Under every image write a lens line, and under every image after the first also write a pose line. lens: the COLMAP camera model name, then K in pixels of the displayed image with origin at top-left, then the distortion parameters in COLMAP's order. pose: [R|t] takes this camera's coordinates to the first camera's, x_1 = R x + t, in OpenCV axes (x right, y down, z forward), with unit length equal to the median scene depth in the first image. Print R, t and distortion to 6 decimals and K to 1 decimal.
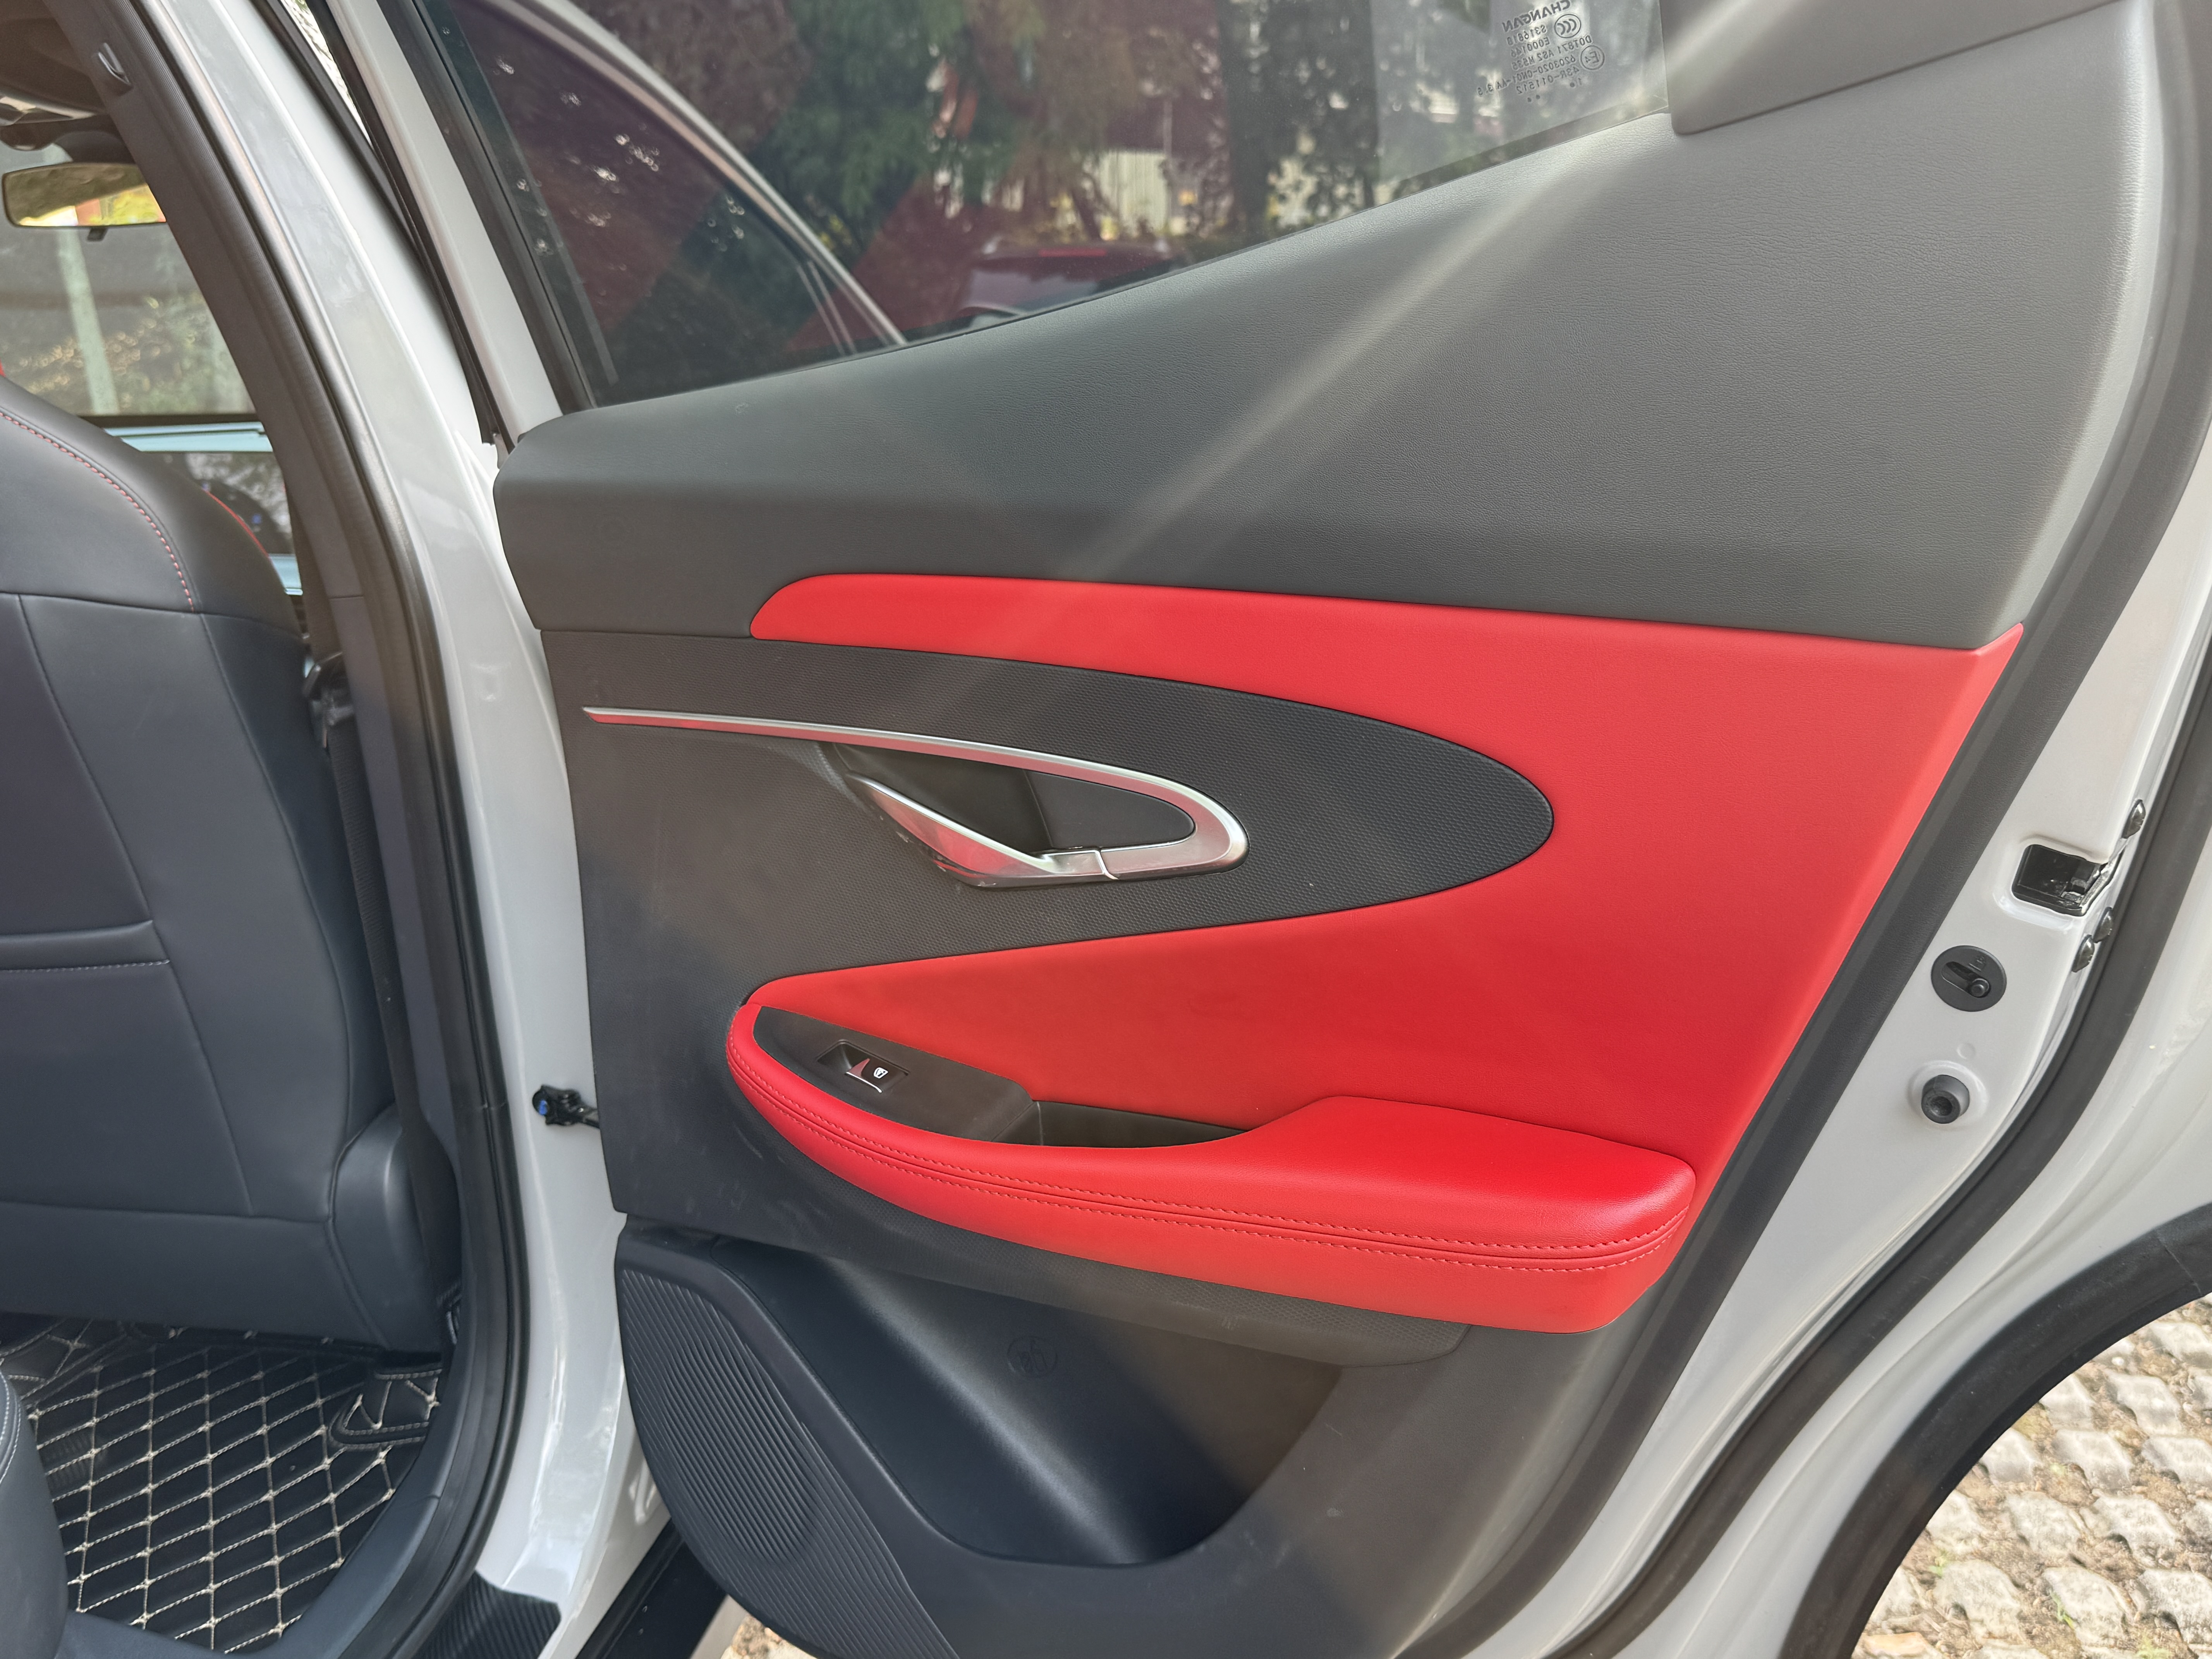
lens RADIAL K [[1888.0, 0, 1124.2], [0, 1888.0, 835.6], [0, 0, 1]] dist [0.084928, -0.124320]
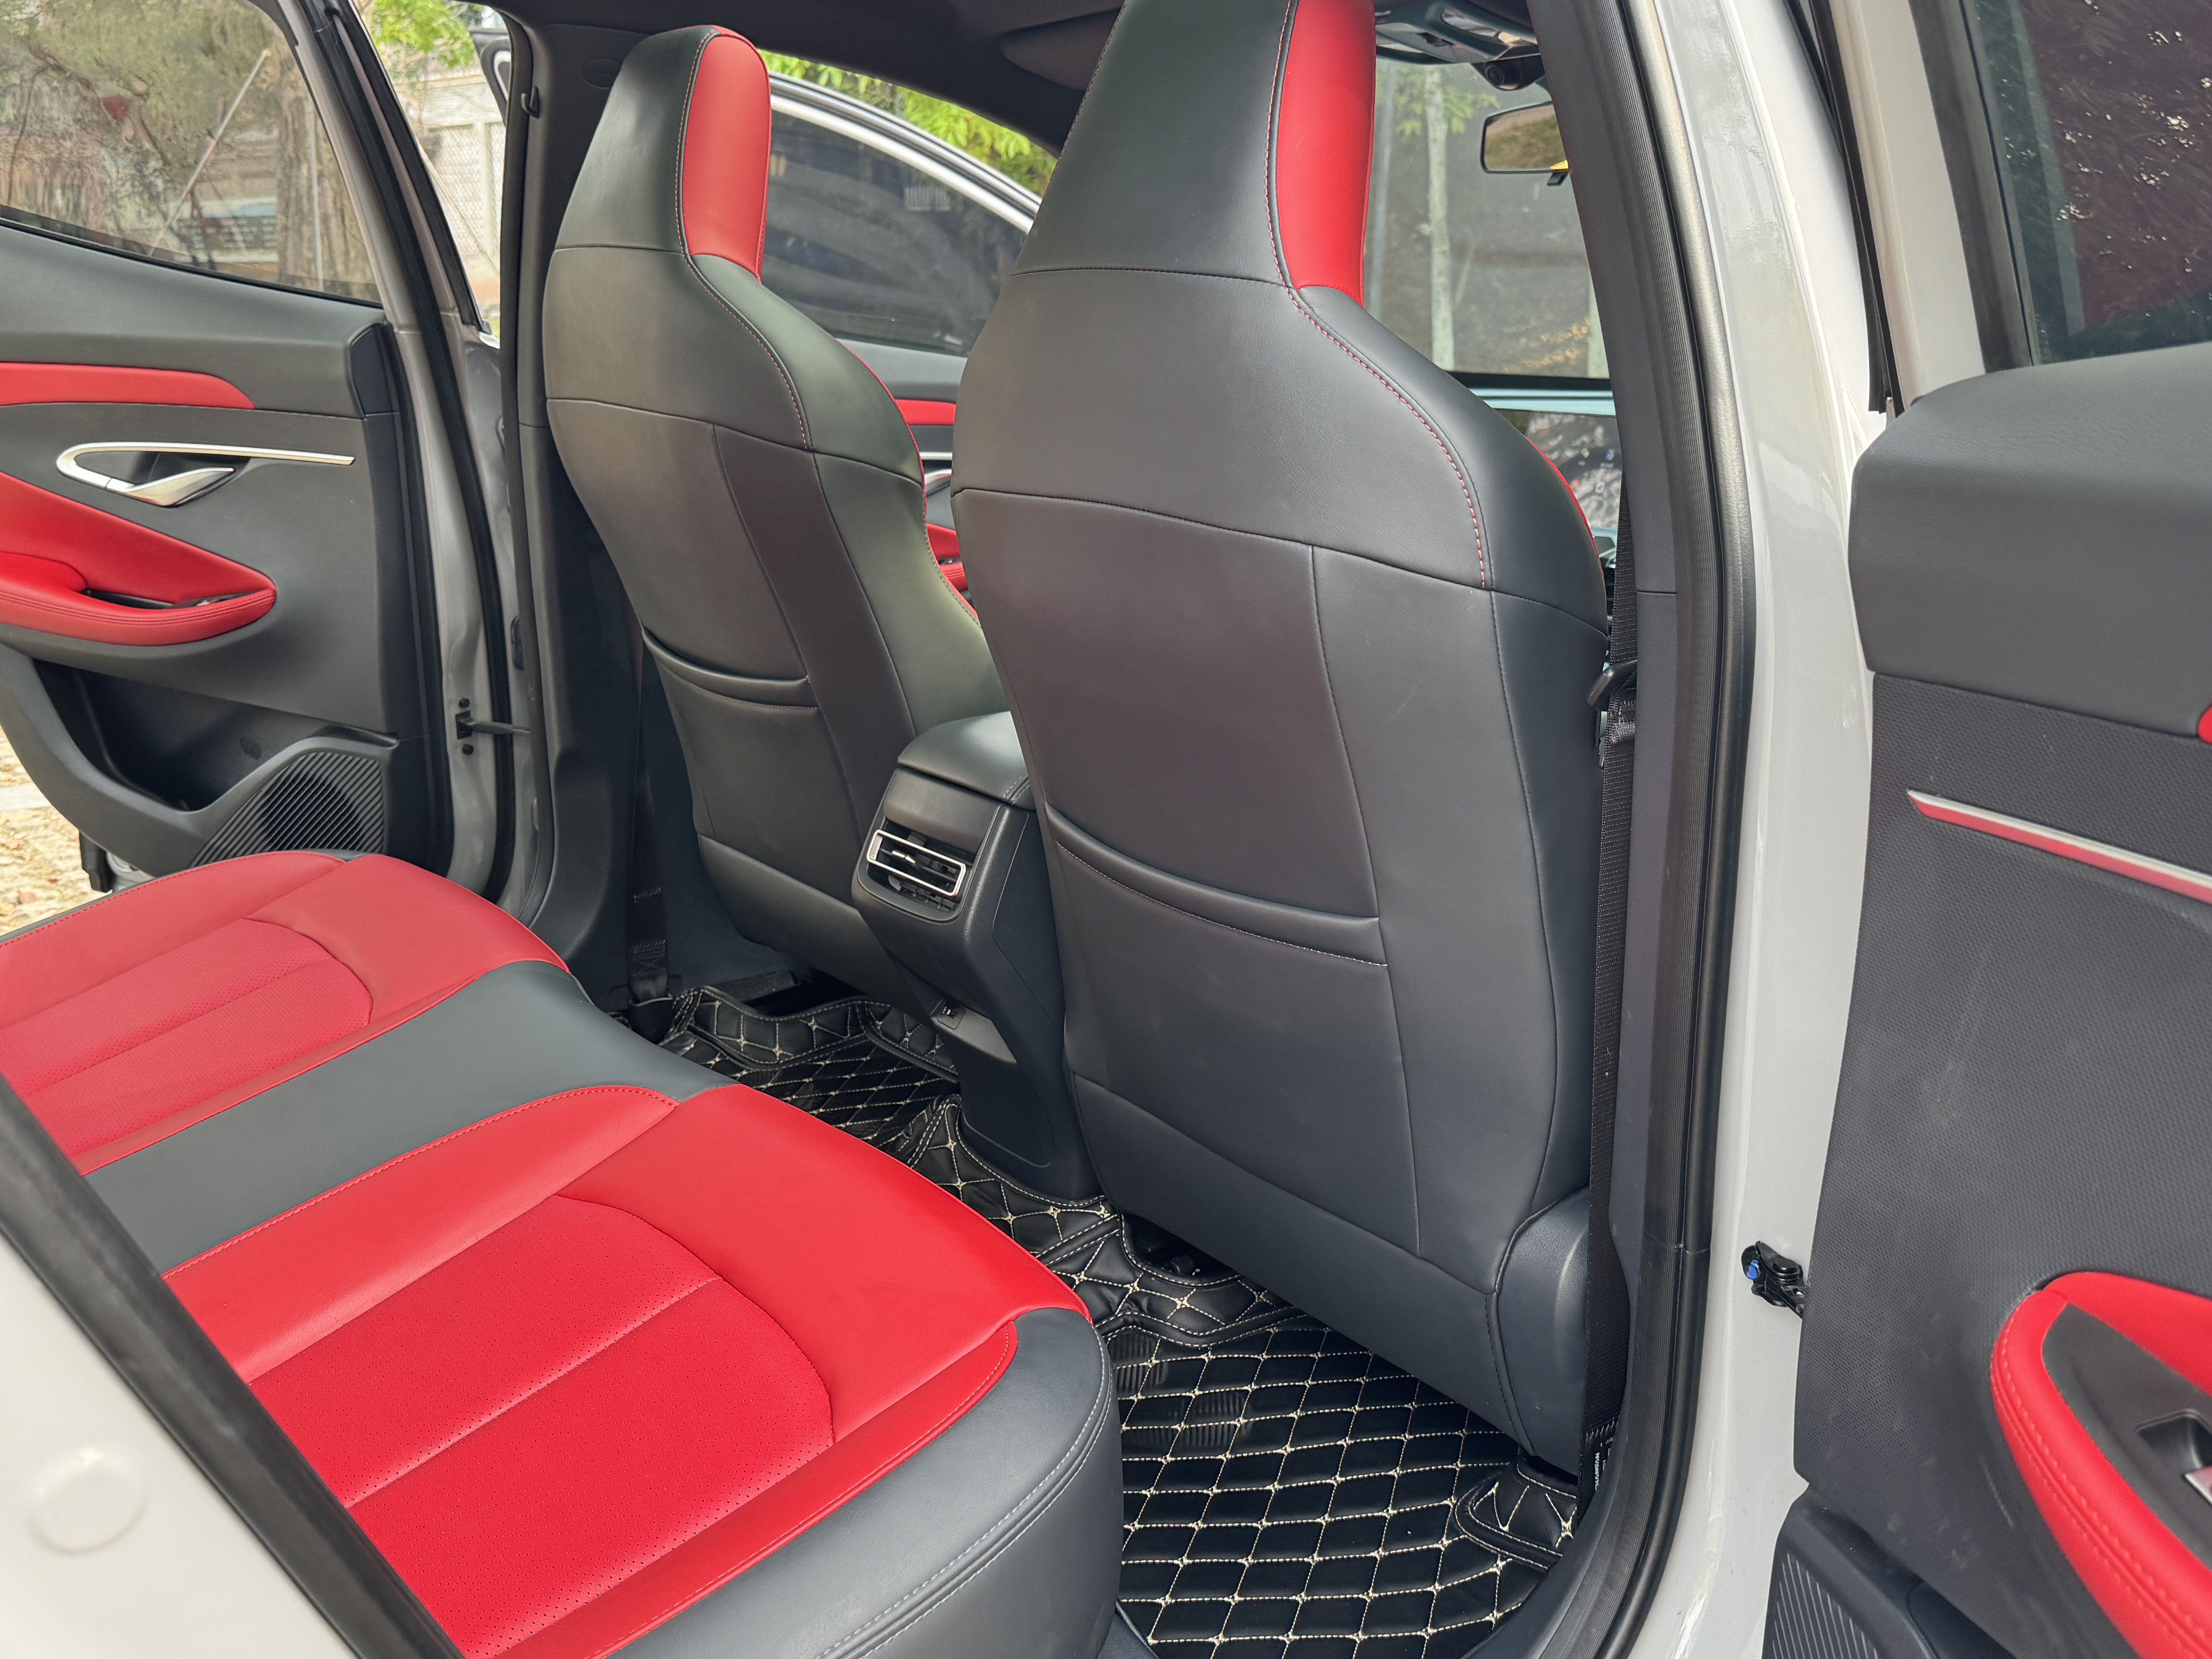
lens RADIAL K [[1888.0, 0, 1062.4], [0, 1888.0, 830.6], [0, 0, 1]] dist [0.084928, -0.124320]
pose [[0.725904, 0.211638, -0.654425, -0.039198], [-0.210304, 0.974210, 0.081781, -0.036992], [0.654855, 0.078263, 0.751691, 0.221400]]
